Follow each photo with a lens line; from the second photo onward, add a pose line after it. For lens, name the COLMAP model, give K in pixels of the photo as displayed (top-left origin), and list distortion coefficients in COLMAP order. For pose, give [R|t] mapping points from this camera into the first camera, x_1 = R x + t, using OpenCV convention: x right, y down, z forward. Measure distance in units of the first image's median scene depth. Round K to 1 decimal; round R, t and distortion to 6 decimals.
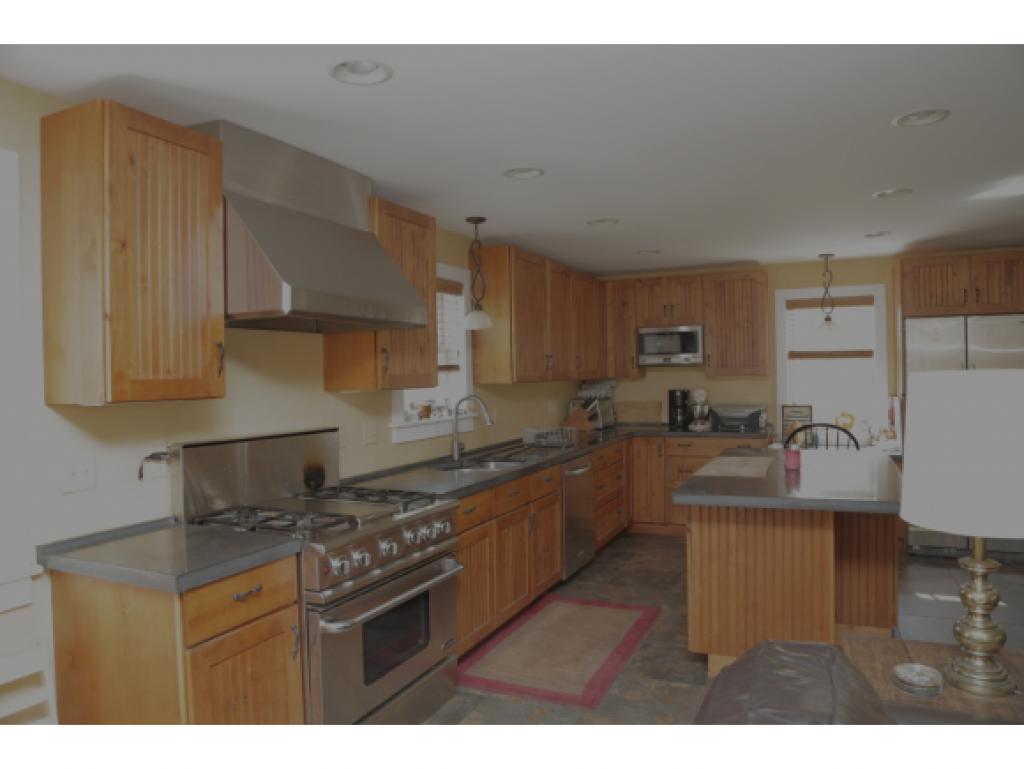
lens RADIAL K [[697.7, 0, 509.0], [0, 697.7, 377.8], [0, 0, 1]] dist [-0.132019, 0.082883]
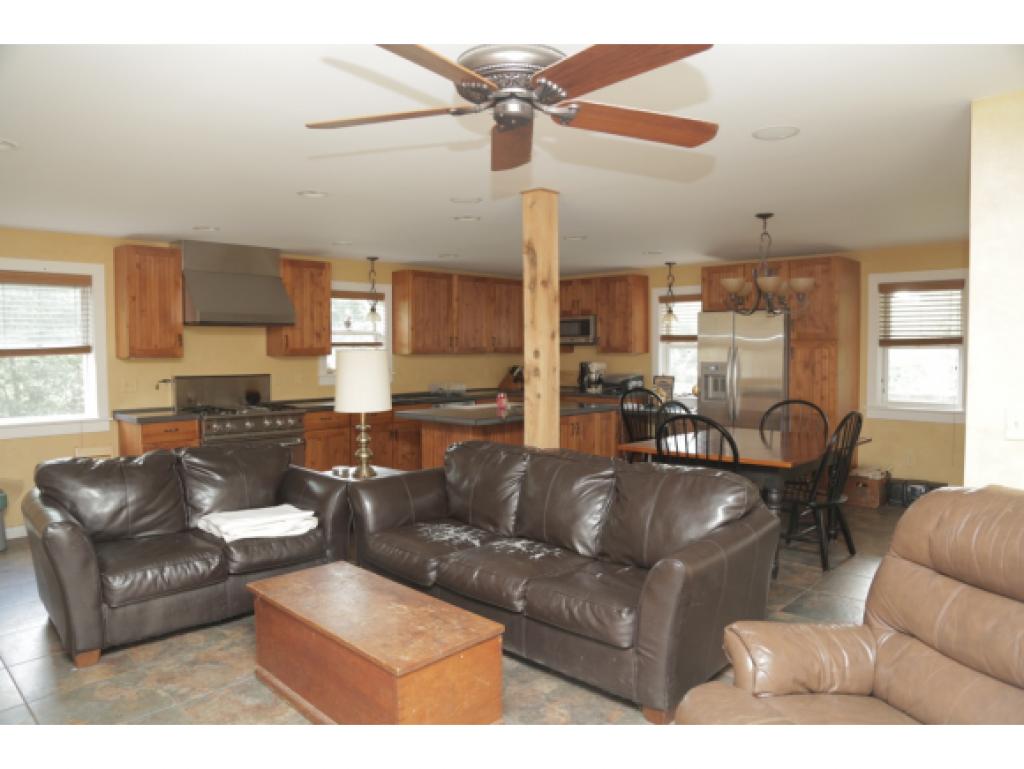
lens RADIAL K [[698.8, 0, 514.7], [0, 698.8, 381.6], [0, 0, 1]] dist [-0.124603, 0.074615]
pose [[0.945904, 0.031731, -0.322892, 0.624265], [-0.017924, 0.998797, 0.045644, -0.005982], [0.323952, -0.037387, 0.945335, -0.384654]]
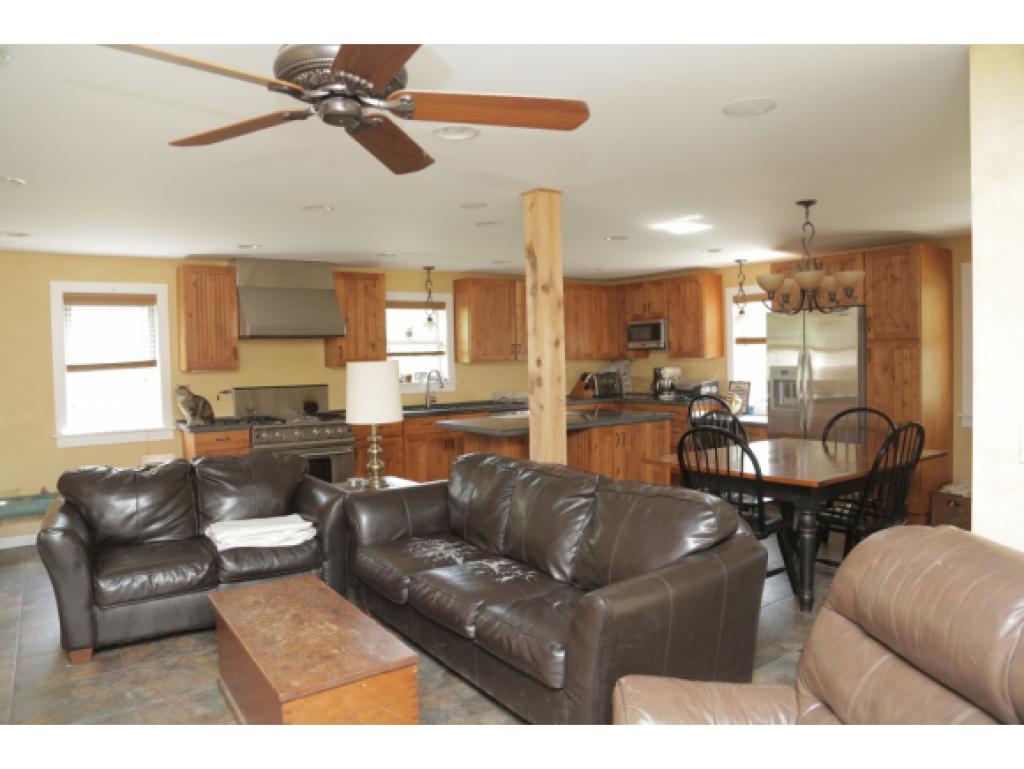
lens RADIAL K [[697.7, 0, 509.0], [0, 697.7, 377.8], [0, 0, 1]] dist [-0.132019, 0.082883]
pose [[0.865121, 0.016656, -0.501287, 0.732546], [0.000966, 0.999391, 0.034874, -0.011209], [0.501563, -0.030655, 0.864578, -0.298529]]
